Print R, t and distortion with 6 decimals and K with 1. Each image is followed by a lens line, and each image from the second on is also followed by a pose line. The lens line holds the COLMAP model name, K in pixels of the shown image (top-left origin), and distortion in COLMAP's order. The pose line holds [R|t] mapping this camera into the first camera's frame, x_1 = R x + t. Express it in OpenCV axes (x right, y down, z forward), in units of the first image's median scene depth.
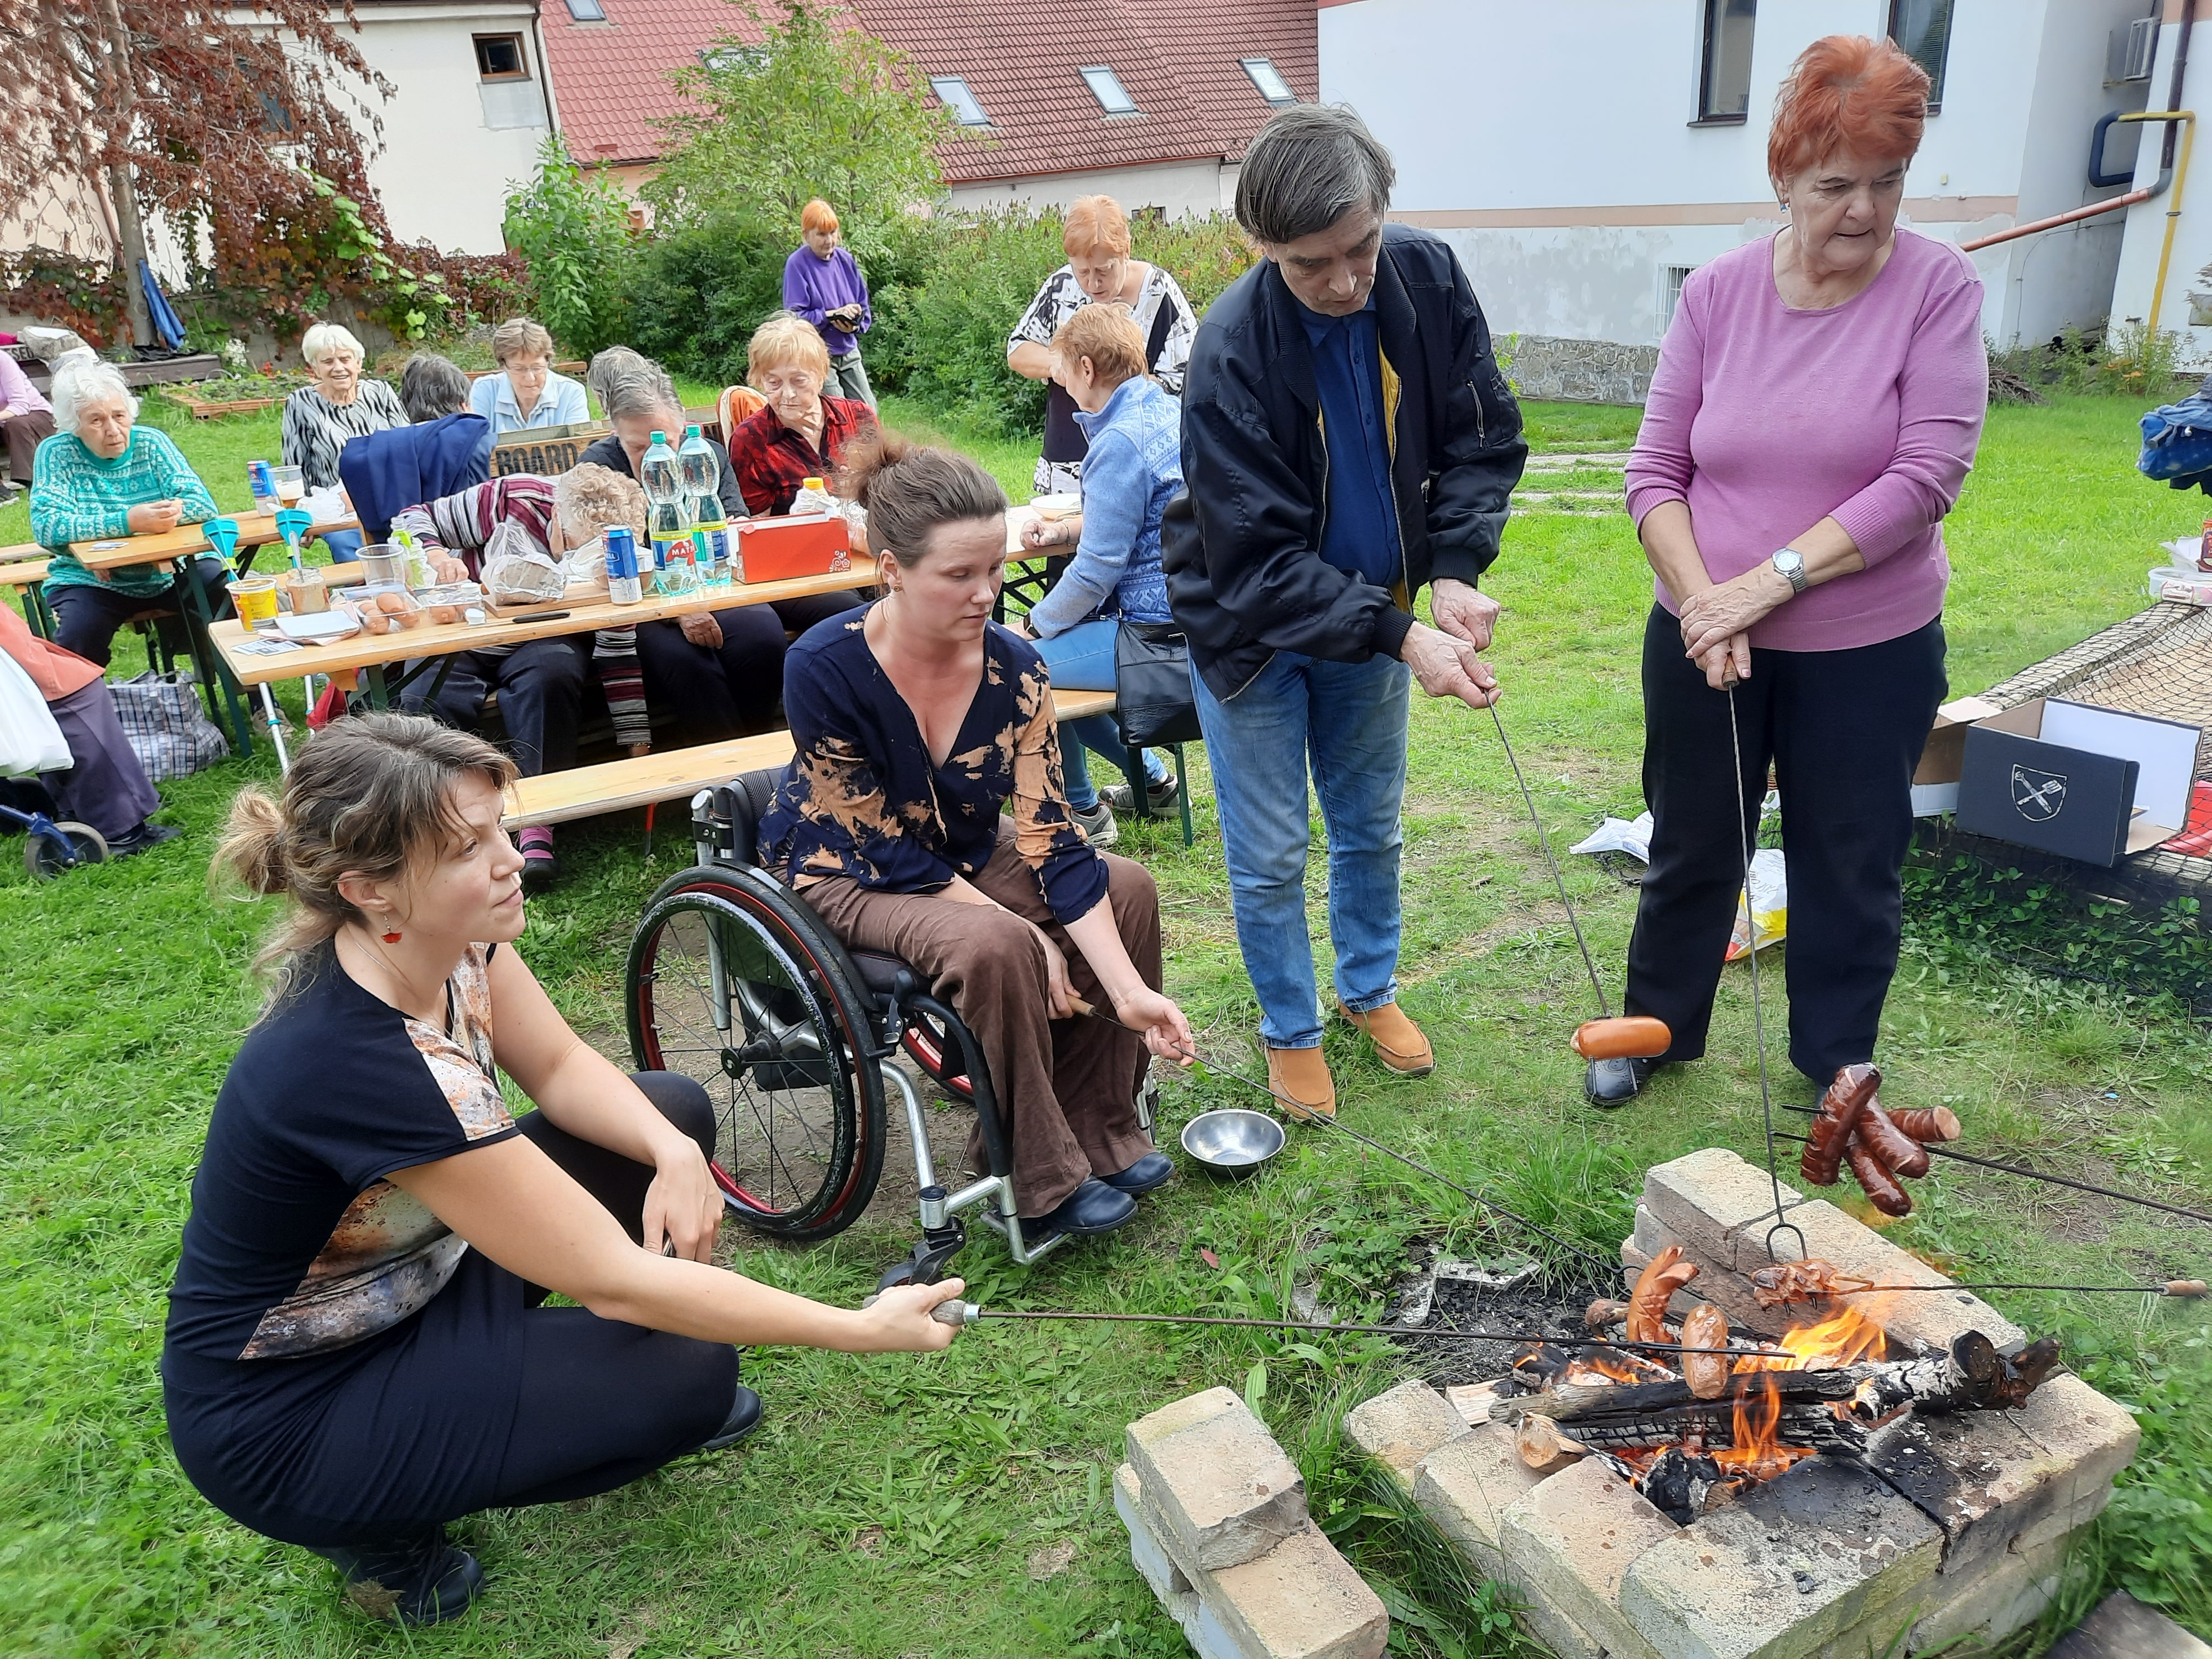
lens RADIAL K [[1672.0, 0, 1097.8], [0, 1672.0, 840.7], [0, 0, 1]] dist [0.053272, -0.050284]
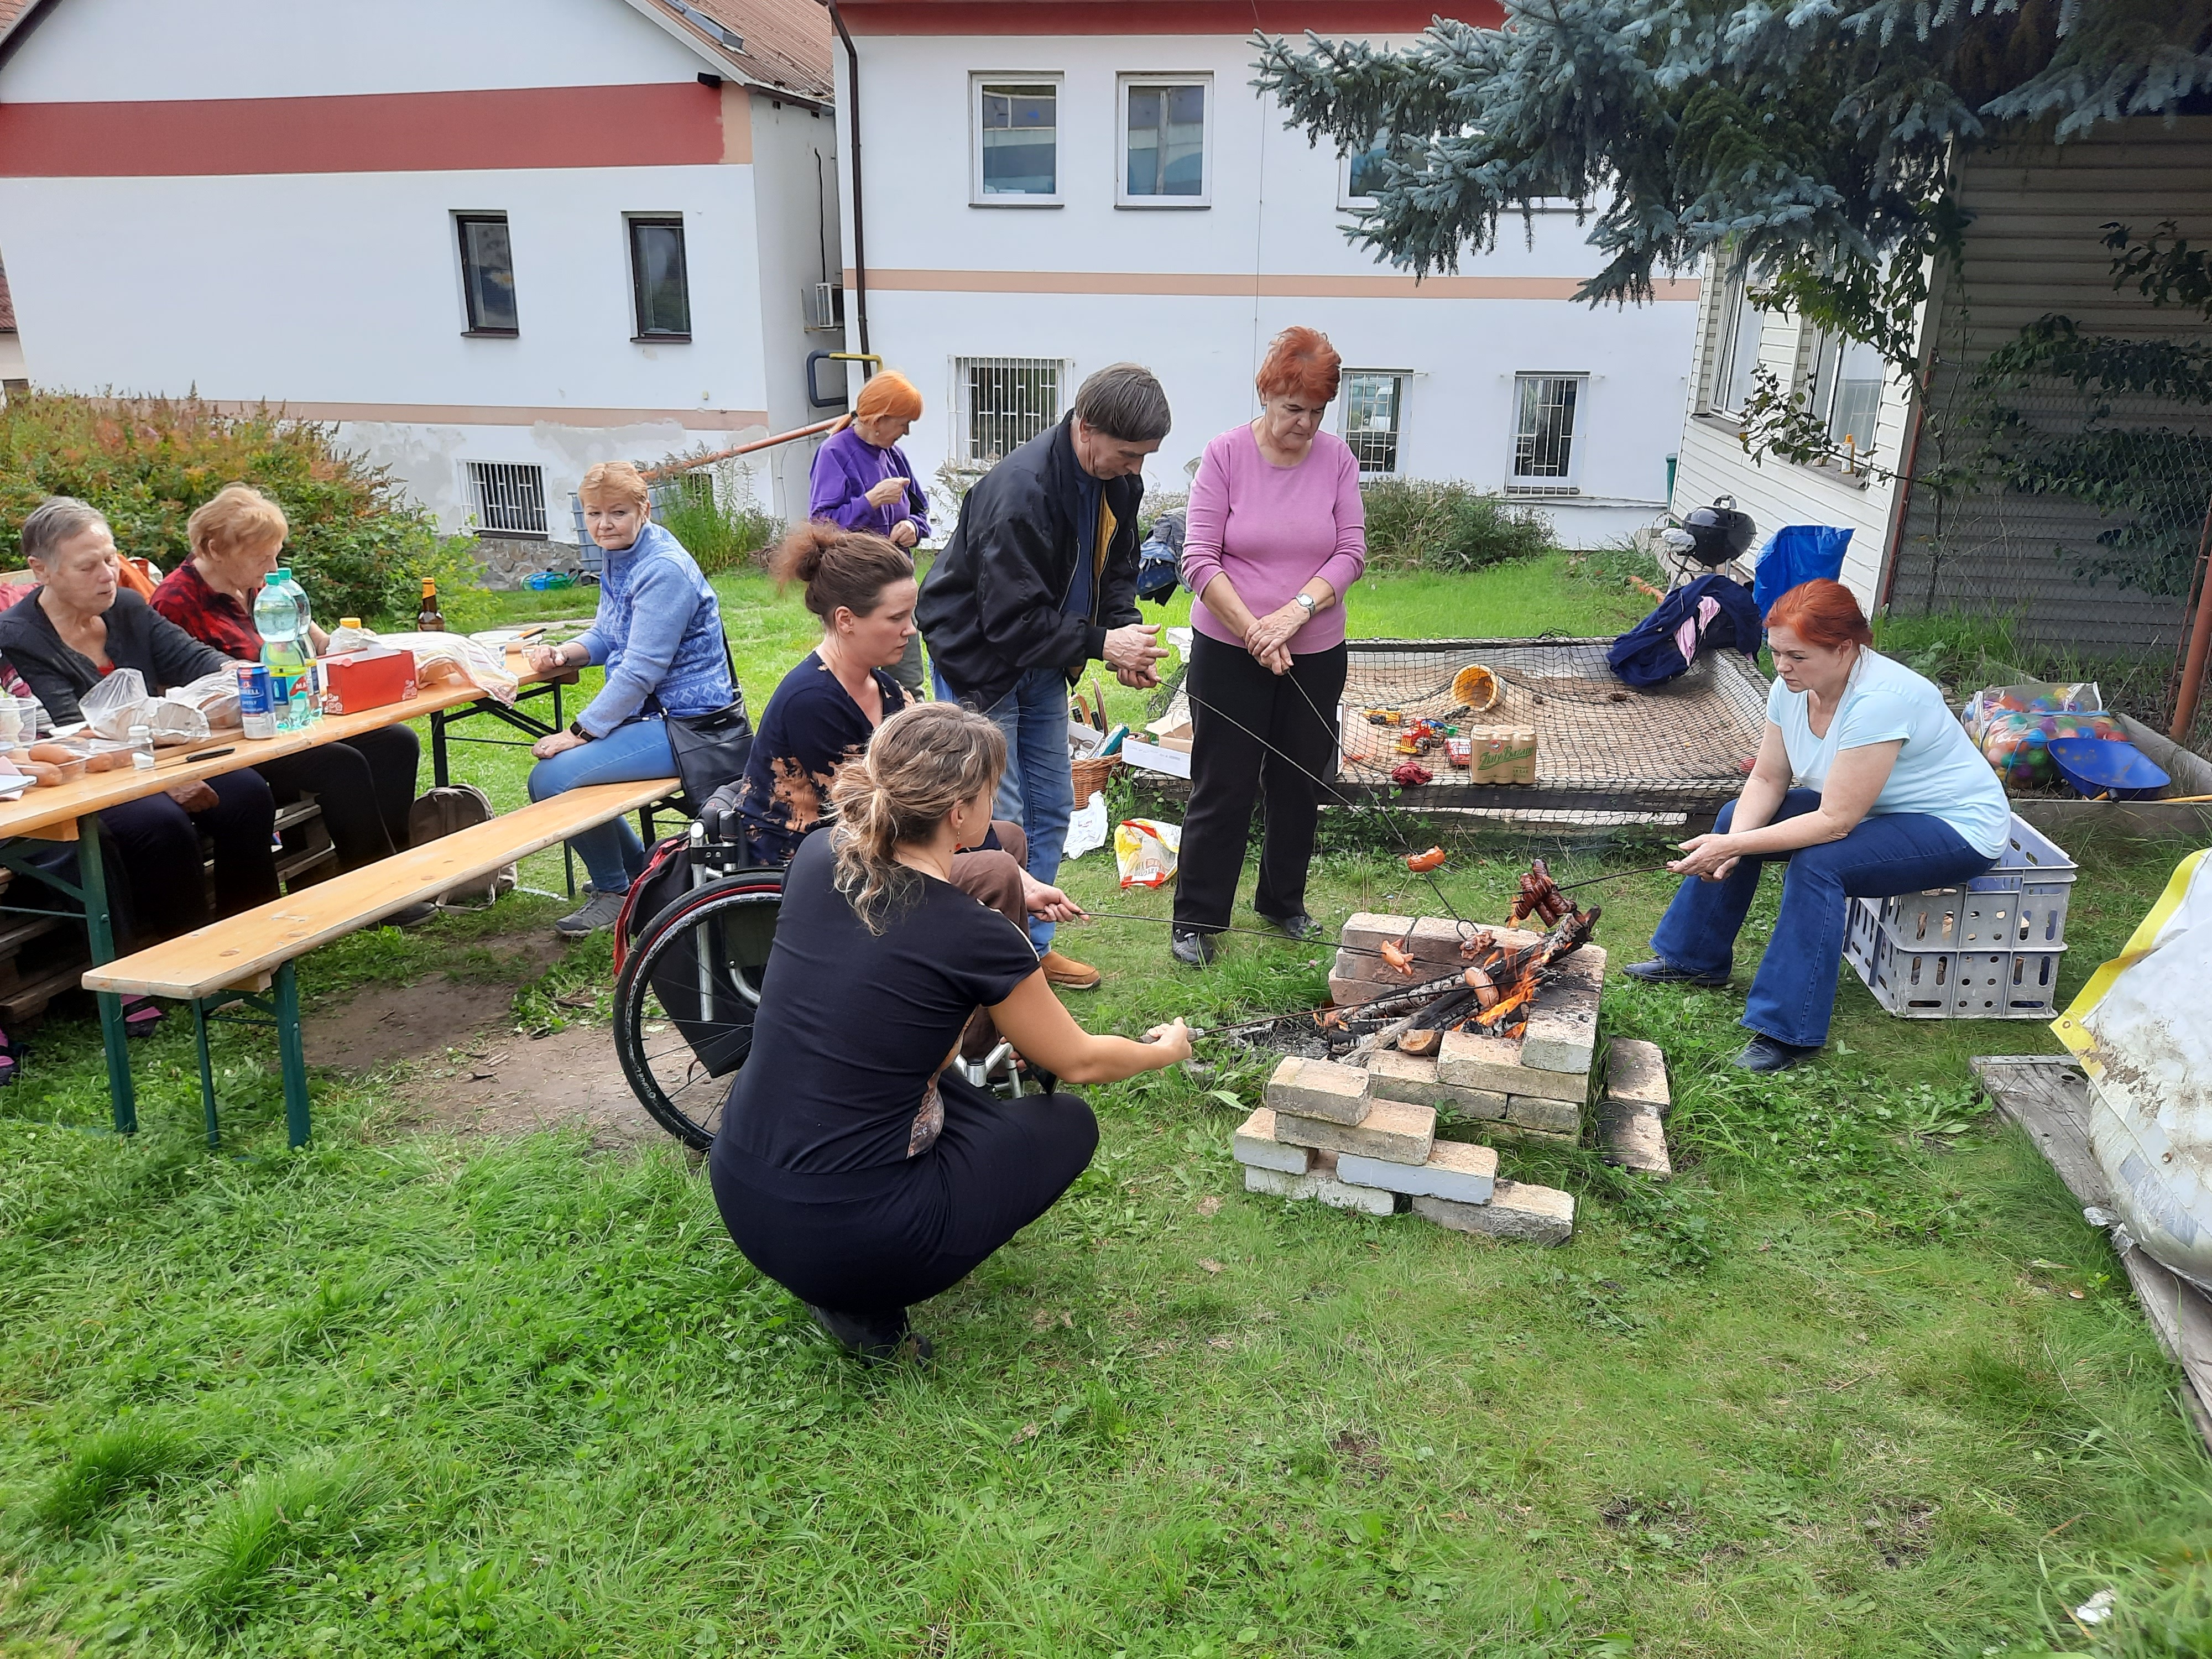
lens RADIAL K [[1672.0, 0, 1147.7], [0, 1672.0, 834.5], [0, 0, 1]] dist [0.053272, -0.050284]
pose [[0.717263, -0.135838, 0.683434, -0.137842], [0.213149, 0.976571, -0.029598, 0.013754], [-0.663402, 0.166903, 0.729412, -0.022143]]
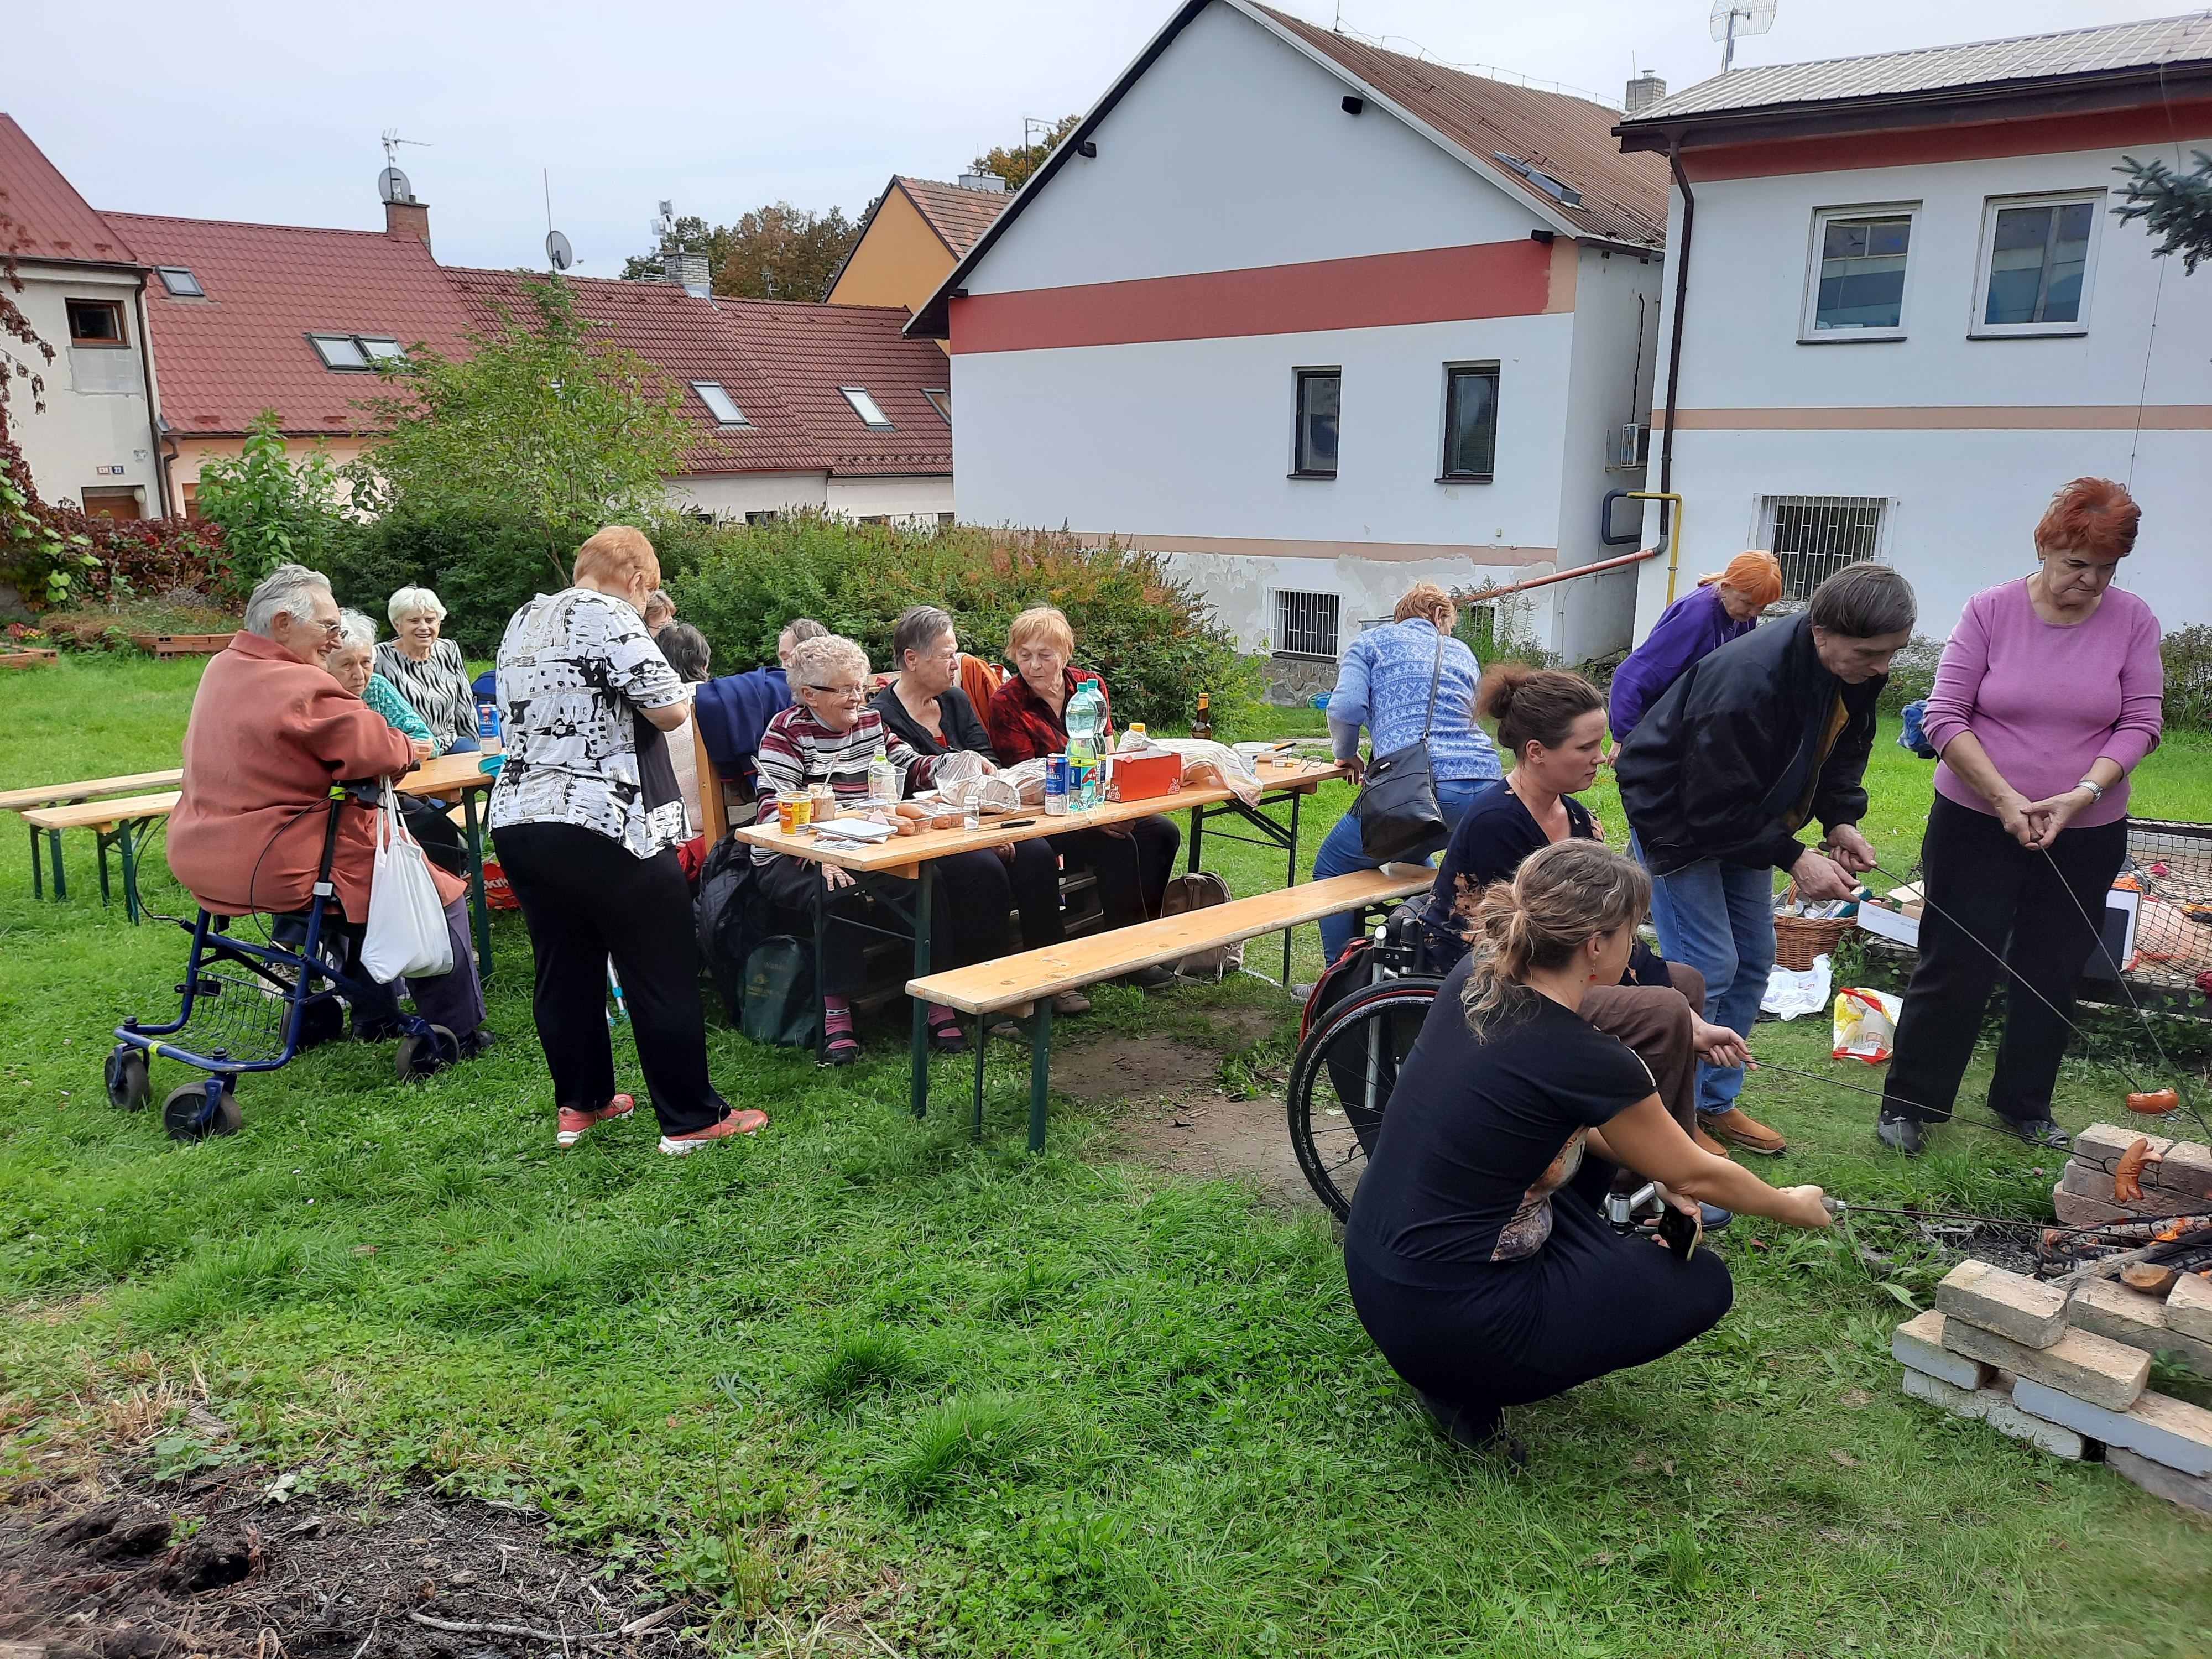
lens RADIAL K [[1672.0, 0, 1097.7], [0, 1672.0, 832.3], [0, 0, 1]] dist [0.053272, -0.050284]
pose [[0.958618, 0.004866, 0.284653, -0.137772], [0.044710, 0.984874, -0.167403, 0.018124], [-0.281162, 0.173203, 0.943901, -0.040333]]
